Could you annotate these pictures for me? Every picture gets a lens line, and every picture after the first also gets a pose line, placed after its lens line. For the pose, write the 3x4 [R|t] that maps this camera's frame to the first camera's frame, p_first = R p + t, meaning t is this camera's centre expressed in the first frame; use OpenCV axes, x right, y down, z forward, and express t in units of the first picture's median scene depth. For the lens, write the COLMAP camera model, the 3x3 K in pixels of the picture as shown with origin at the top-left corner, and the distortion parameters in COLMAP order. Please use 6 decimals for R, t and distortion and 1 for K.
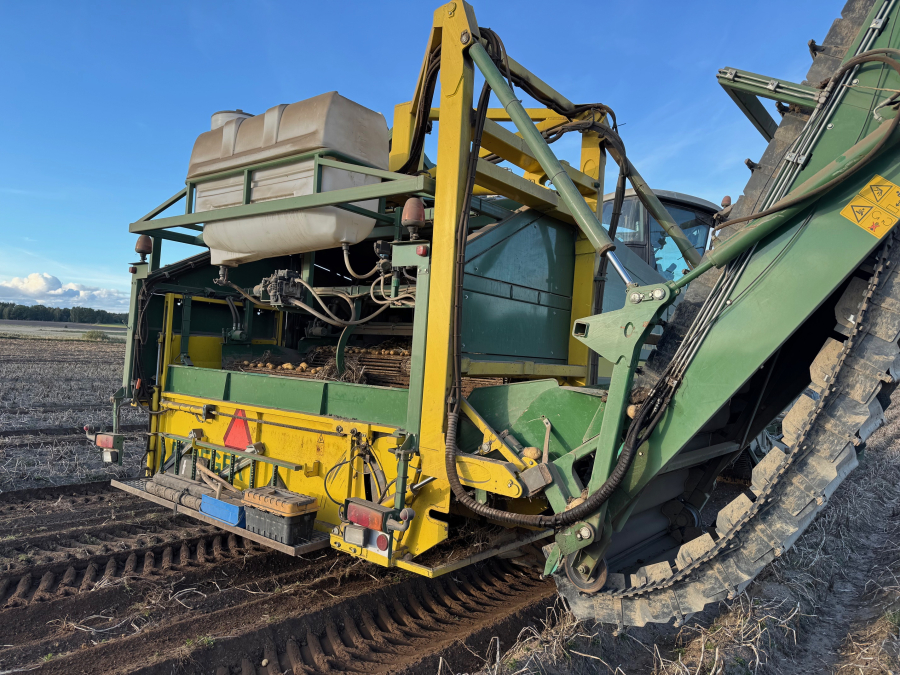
lens RADIAL K [[631.9, 0, 445.5], [0, 631.9, 338.3], [0, 0, 1]] dist [0.090909, -0.082035]
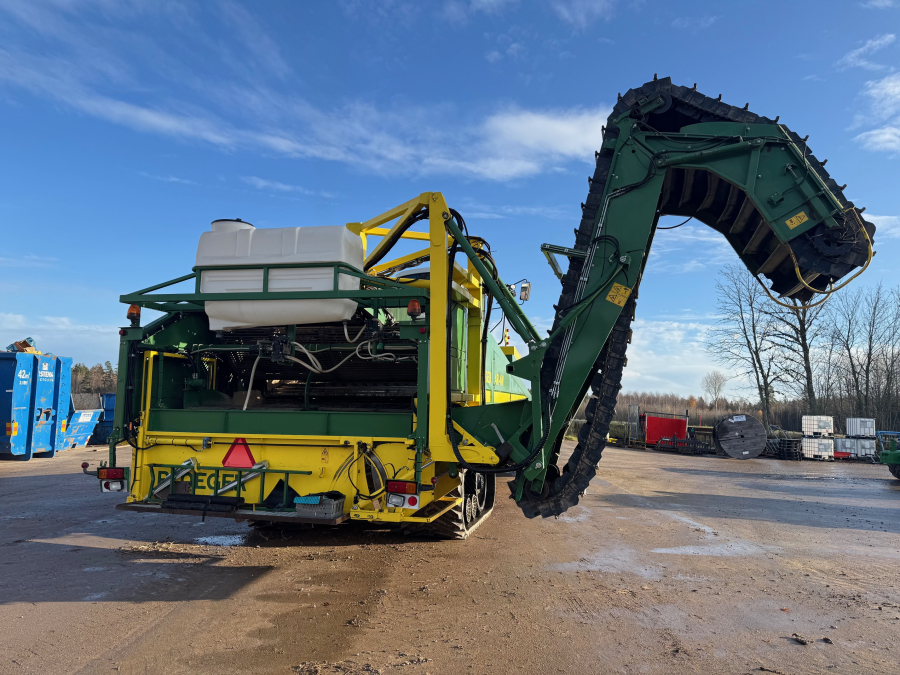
lens RADIAL K [[624.6, 0, 450.2], [0, 624.6, 343.1], [0, 0, 1]] dist [0.084732, -0.109733]
pose [[0.904953, -0.007609, 0.425443, -0.528210], [0.027318, 0.998816, -0.040243, -0.025295], [-0.424633, 0.048041, 0.904090, -0.432909]]
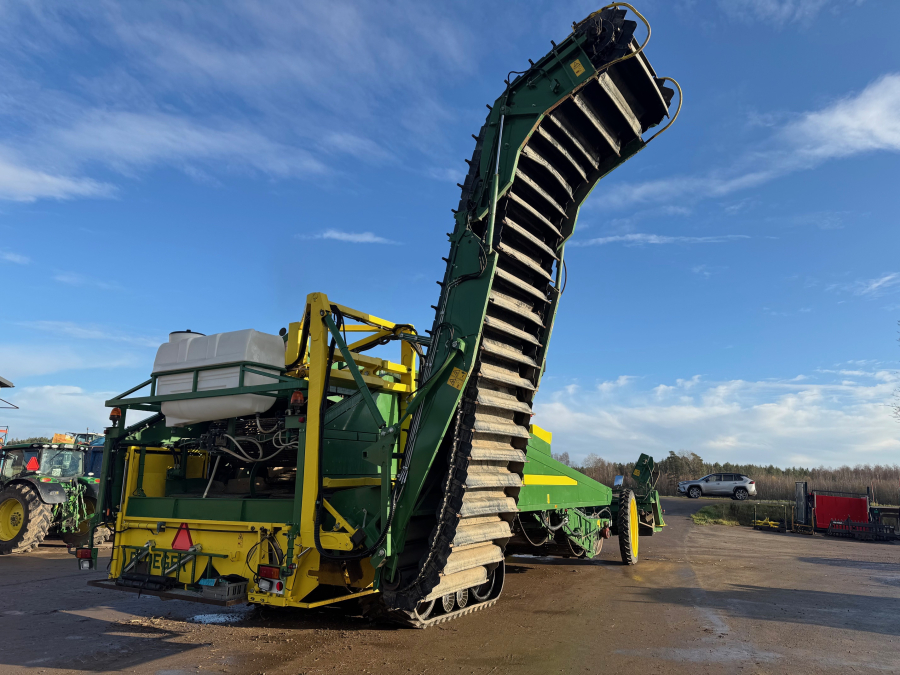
lens RADIAL K [[630.4, 0, 446.9], [0, 630.4, 337.1], [0, 0, 1]] dist [0.008600, -0.003299]
pose [[0.987930, -0.029052, 0.152151, 0.084294], [0.057072, 0.981421, -0.183182, -0.012045], [-0.144002, 0.189655, 0.971234, -0.678767]]
